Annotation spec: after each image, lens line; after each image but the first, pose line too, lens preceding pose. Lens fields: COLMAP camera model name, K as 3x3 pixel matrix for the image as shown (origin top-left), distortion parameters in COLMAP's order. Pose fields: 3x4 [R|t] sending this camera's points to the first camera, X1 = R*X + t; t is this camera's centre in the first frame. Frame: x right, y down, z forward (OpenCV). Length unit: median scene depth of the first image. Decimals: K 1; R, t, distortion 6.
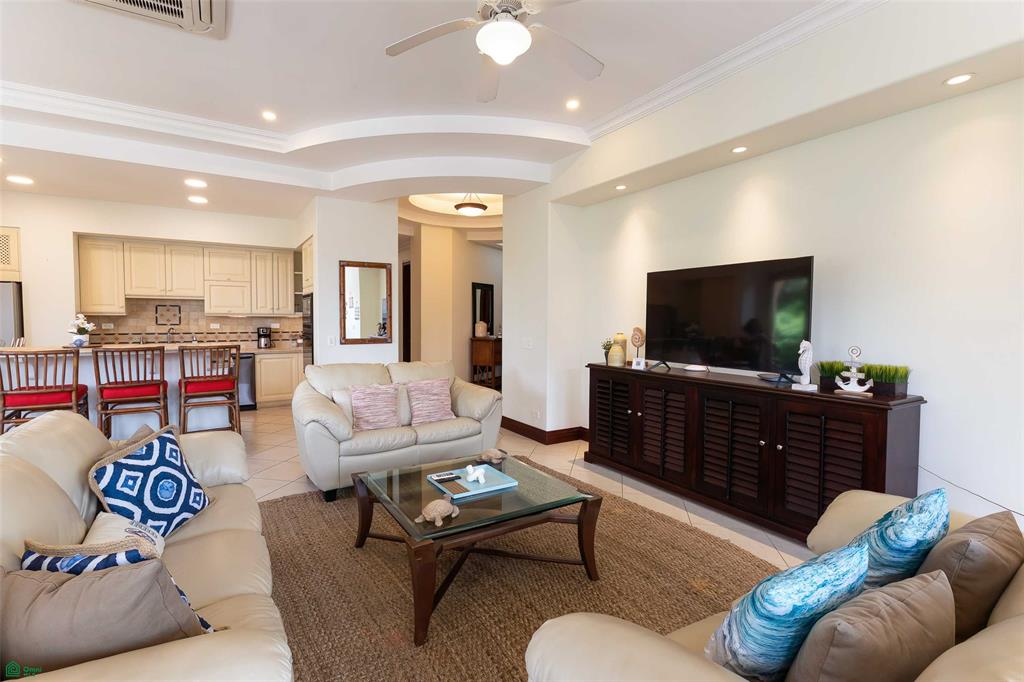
lens RADIAL K [[467.7, 0, 478.7], [0, 467.7, 345.1], [0, 0, 1]] dist [0.004260, 0.000554]
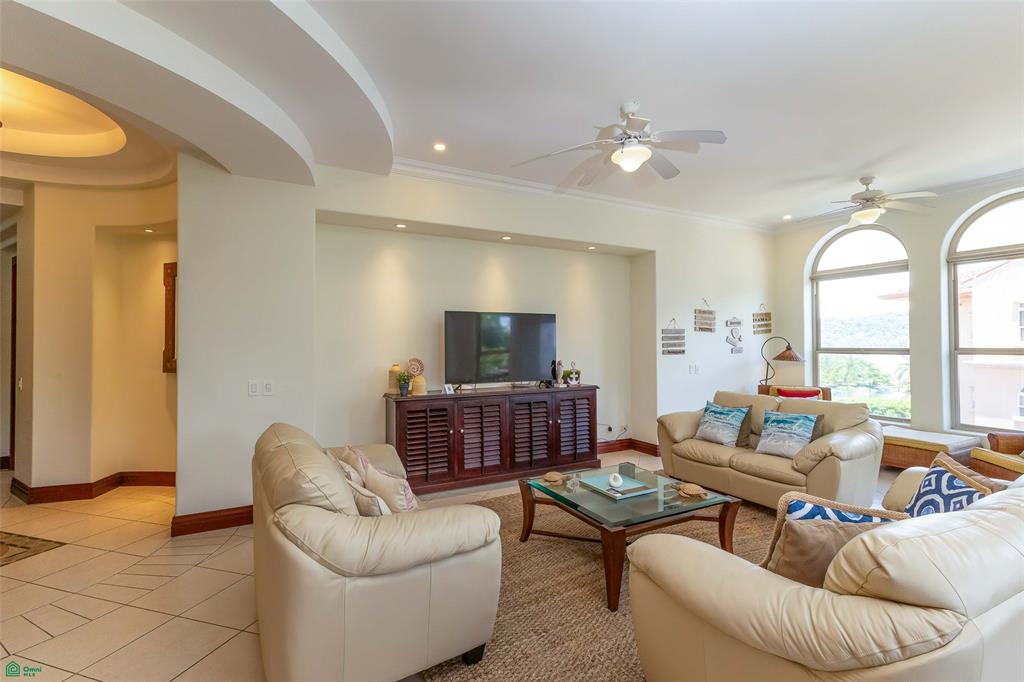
lens RADIAL K [[467.7, 0, 513.4], [0, 467.7, 337.4], [0, 0, 1]] dist [0.004260, 0.000554]
pose [[0.029815, 0.009504, 0.999510, -0.473537], [0.066872, 0.997695, -0.011481, -0.037164], [-0.997316, 0.067182, 0.029111, 0.467885]]
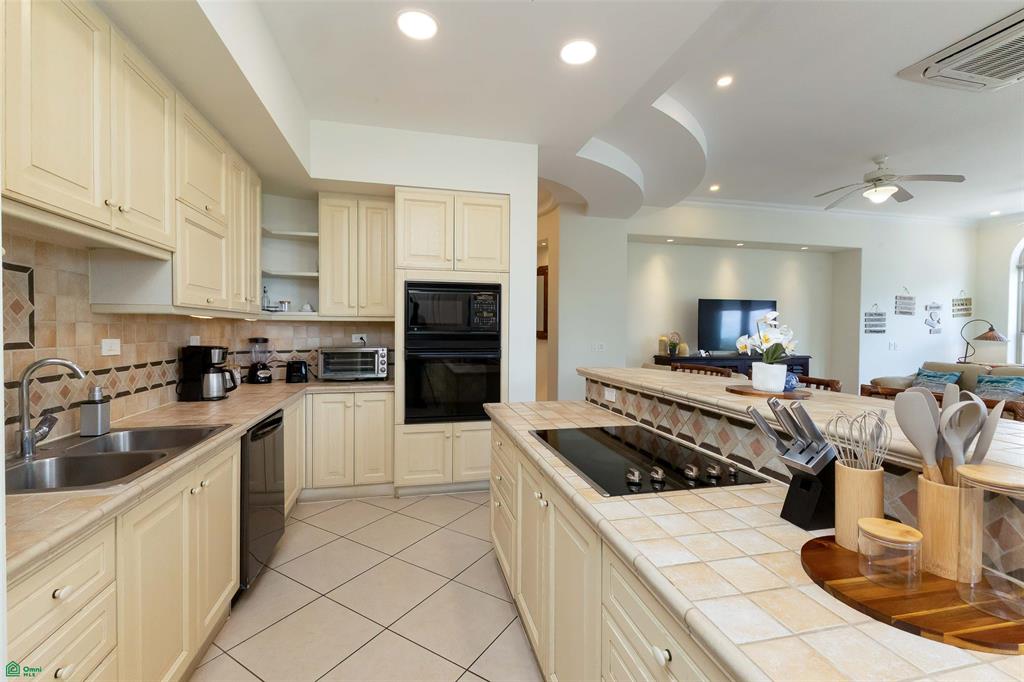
lens RADIAL K [[446.9, 0, 509.4], [0, 446.9, 336.7], [0, 0, 1]] dist [0.001324, 0.000272]
pose [[0.283661, -0.019884, 0.958718, -0.807921], [0.053207, 0.998571, 0.004968, -0.036901], [-0.957447, 0.049601, 0.284314, 0.709064]]
